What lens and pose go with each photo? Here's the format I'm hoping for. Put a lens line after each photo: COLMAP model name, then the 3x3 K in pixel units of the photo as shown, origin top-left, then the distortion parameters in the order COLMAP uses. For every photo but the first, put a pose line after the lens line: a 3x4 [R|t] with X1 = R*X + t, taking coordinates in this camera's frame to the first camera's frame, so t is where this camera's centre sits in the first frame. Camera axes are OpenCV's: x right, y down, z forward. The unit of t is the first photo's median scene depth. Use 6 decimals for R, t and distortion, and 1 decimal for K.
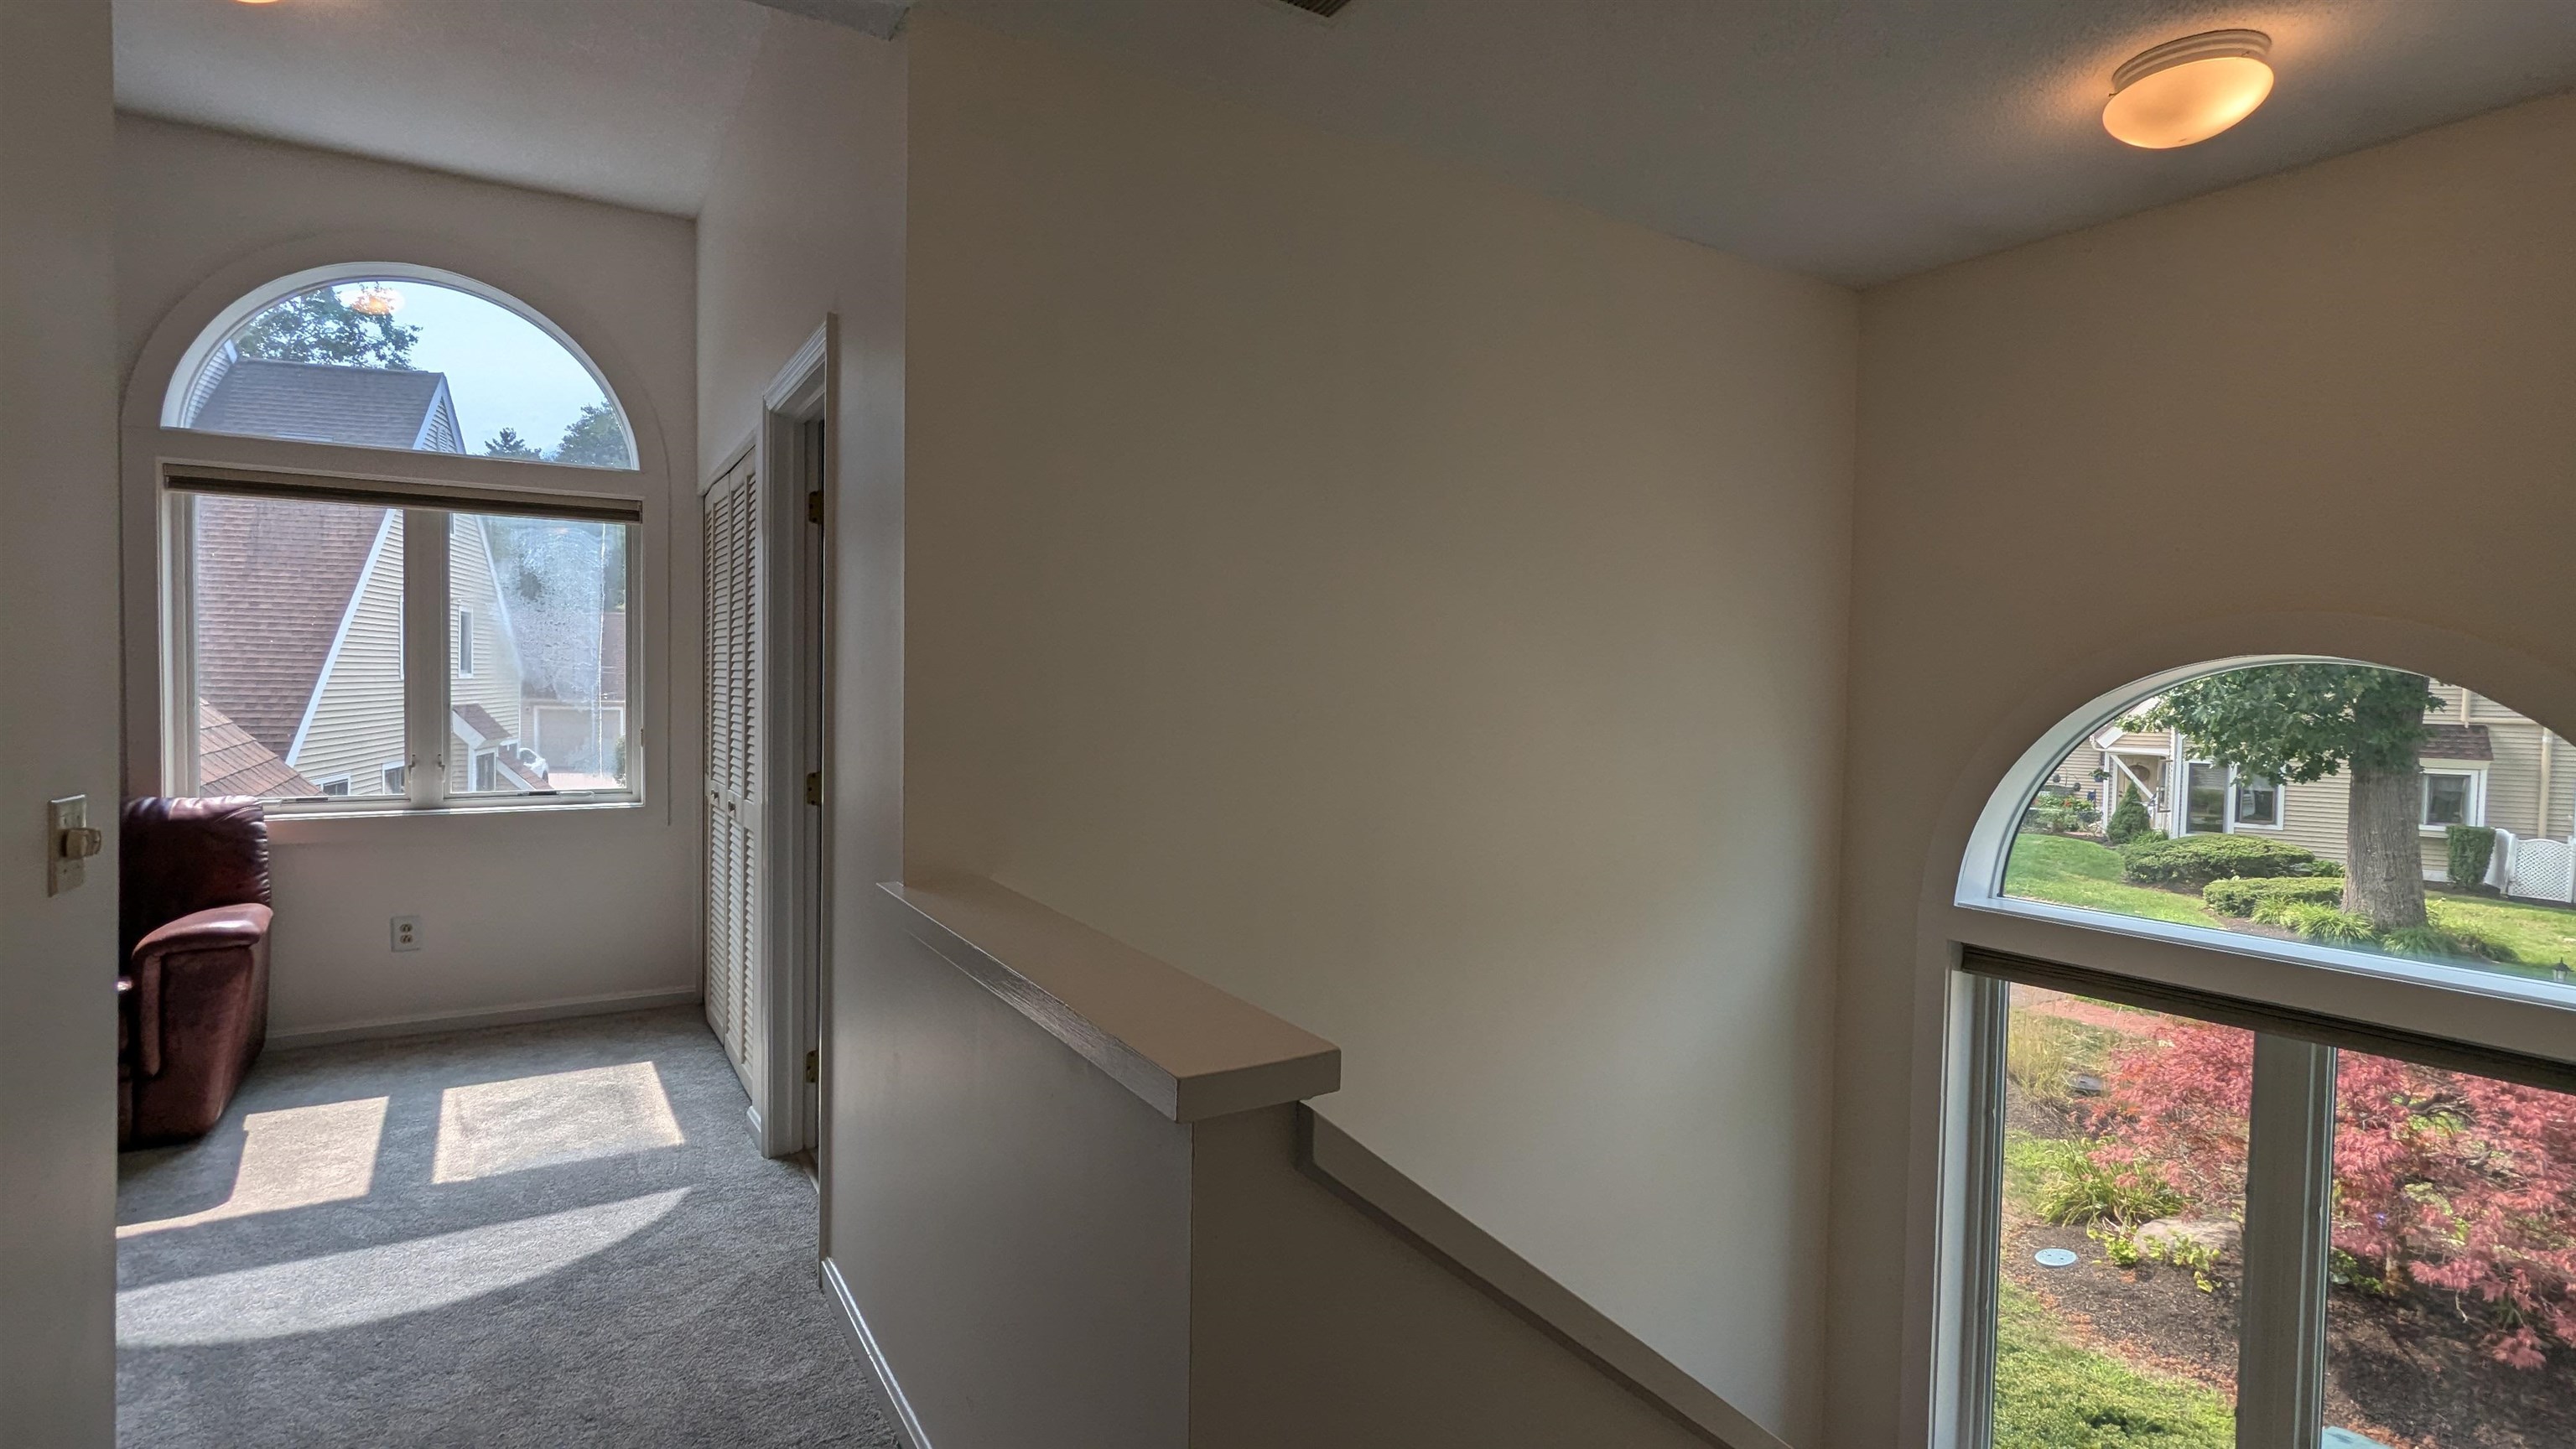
lens RADIAL K [[1220.2, 0, 1289.6], [0, 1220.2, 714.6], [0, 0, 1]] dist [-0.002325, 0.000983]
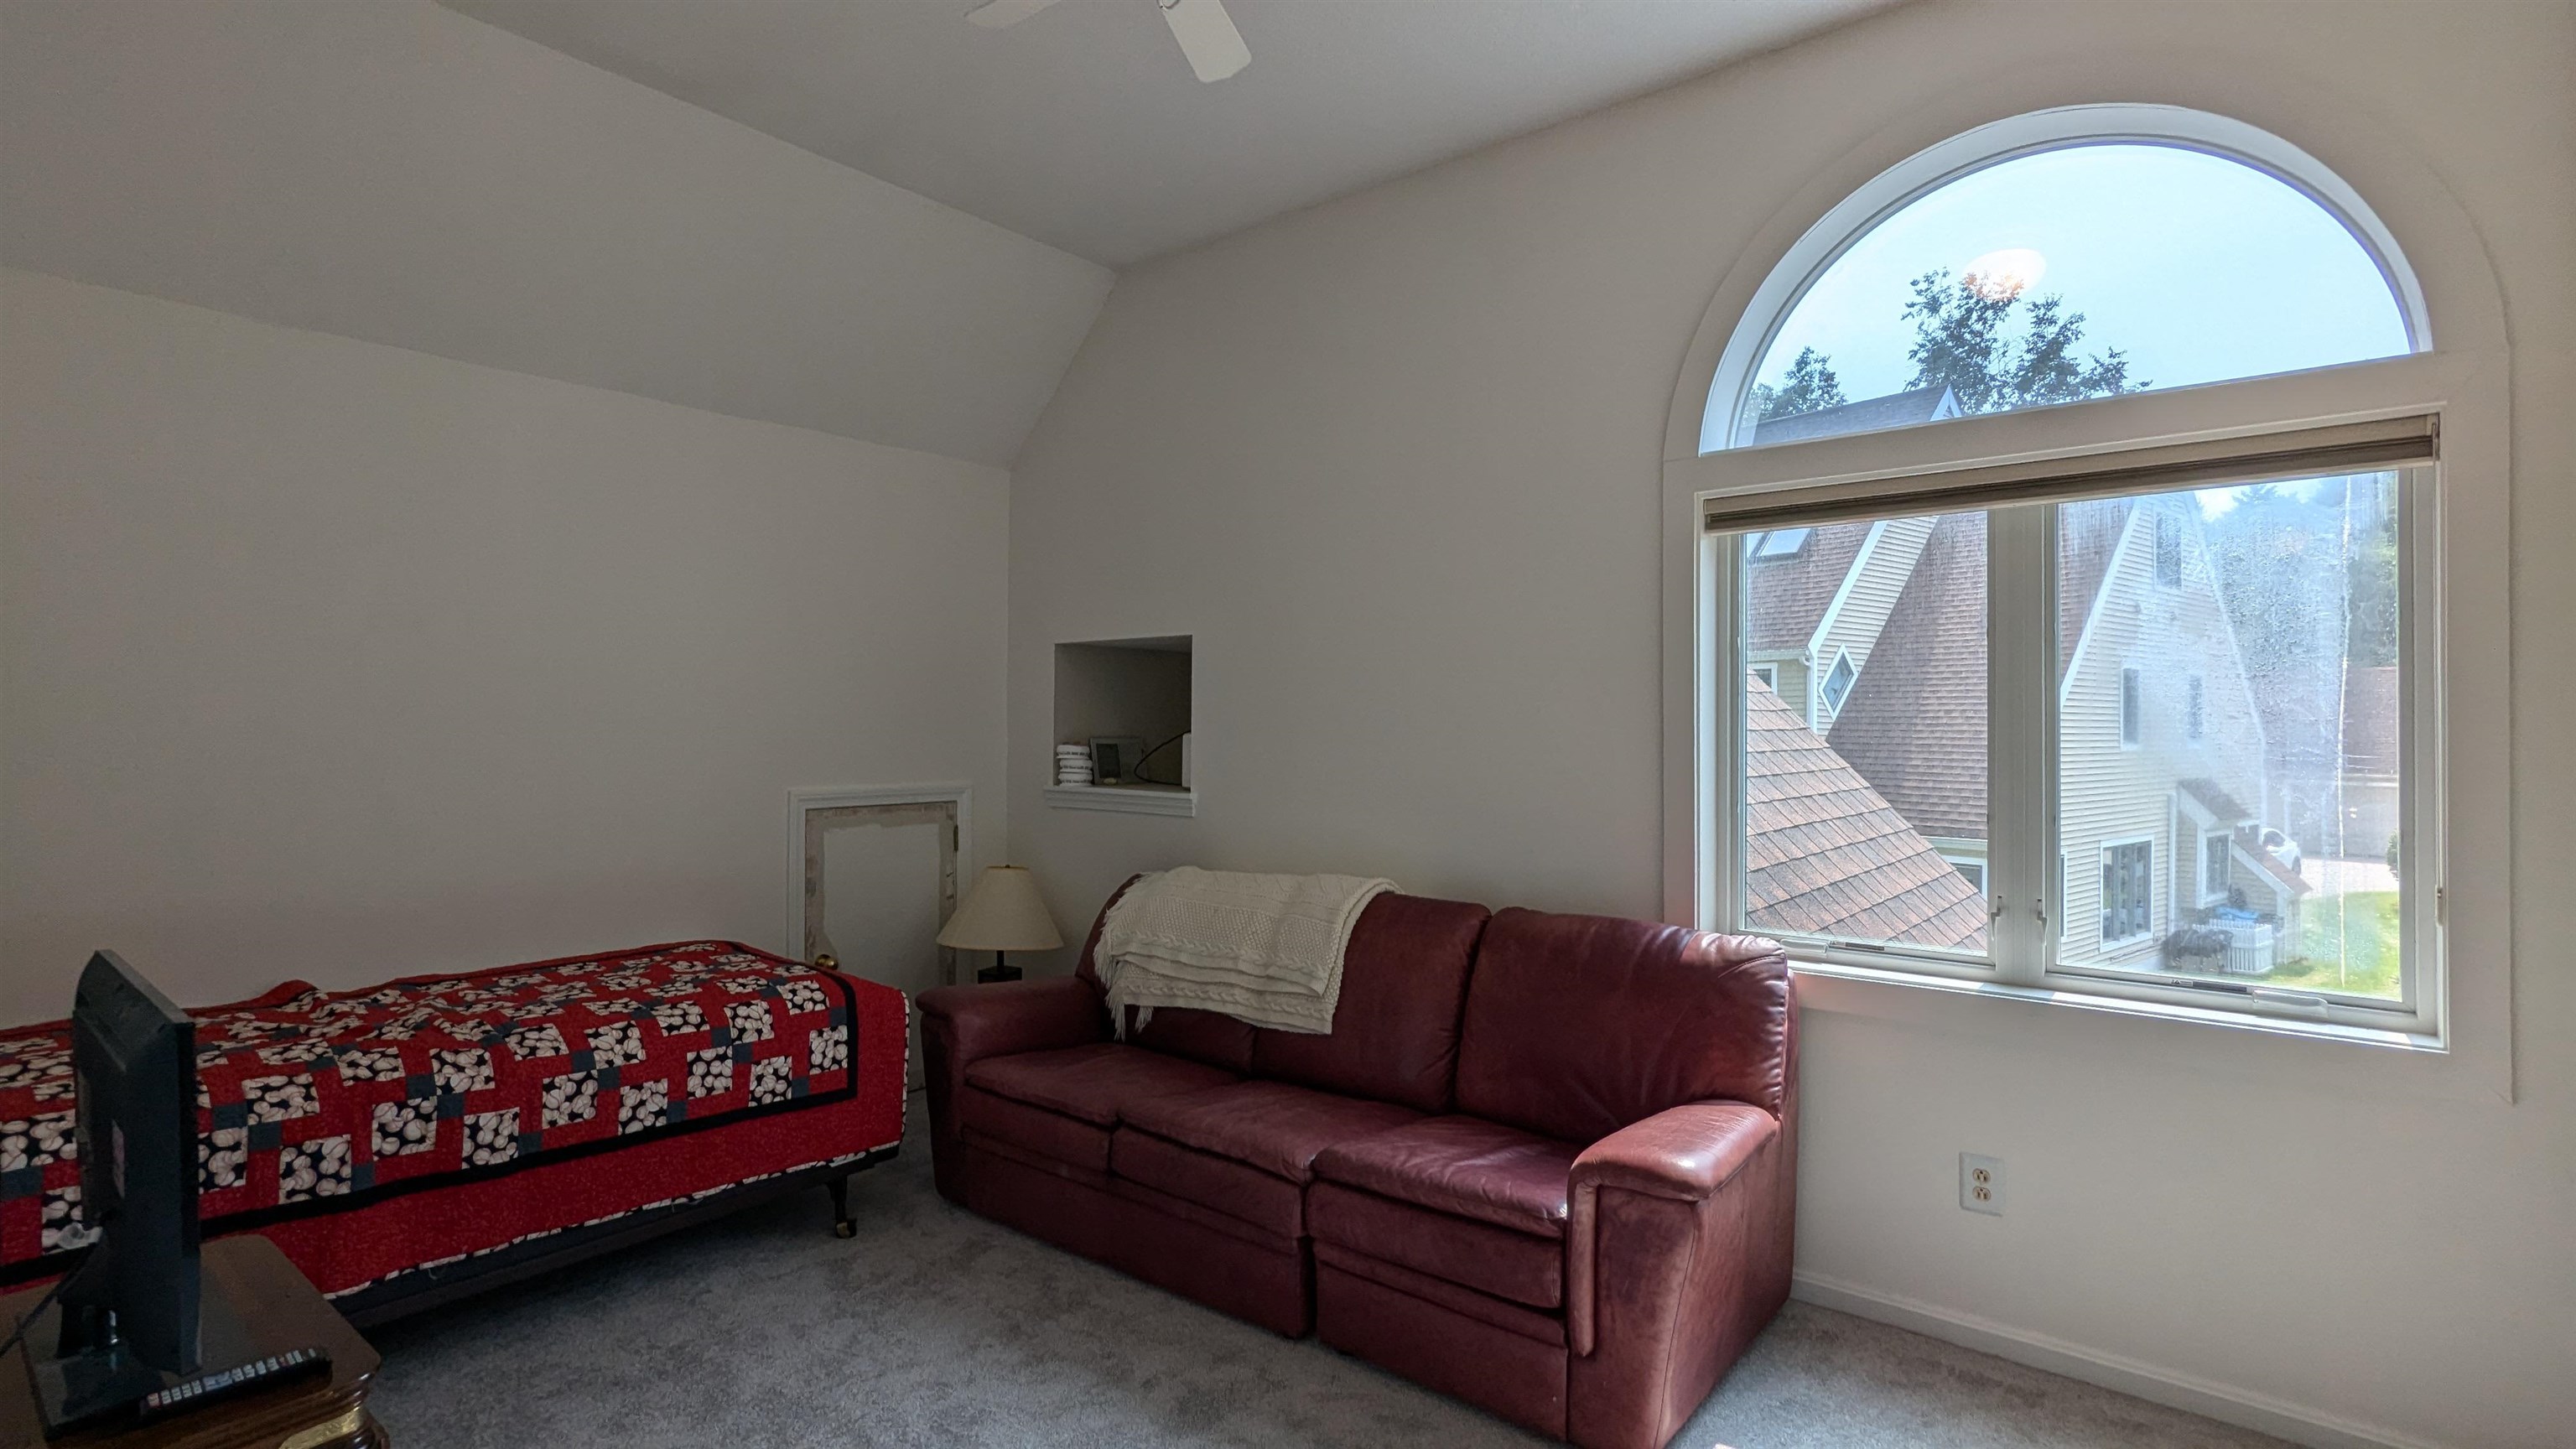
lens RADIAL K [[1220.2, 0, 1289.4], [0, 1220.2, 722.8], [0, 0, 1]] dist [-0.002325, 0.000983]
pose [[0.323130, -0.020716, -0.946128, -0.249276], [-0.025838, 0.999195, -0.030703, -0.028754], [0.946002, 0.034367, 0.322335, 0.465012]]
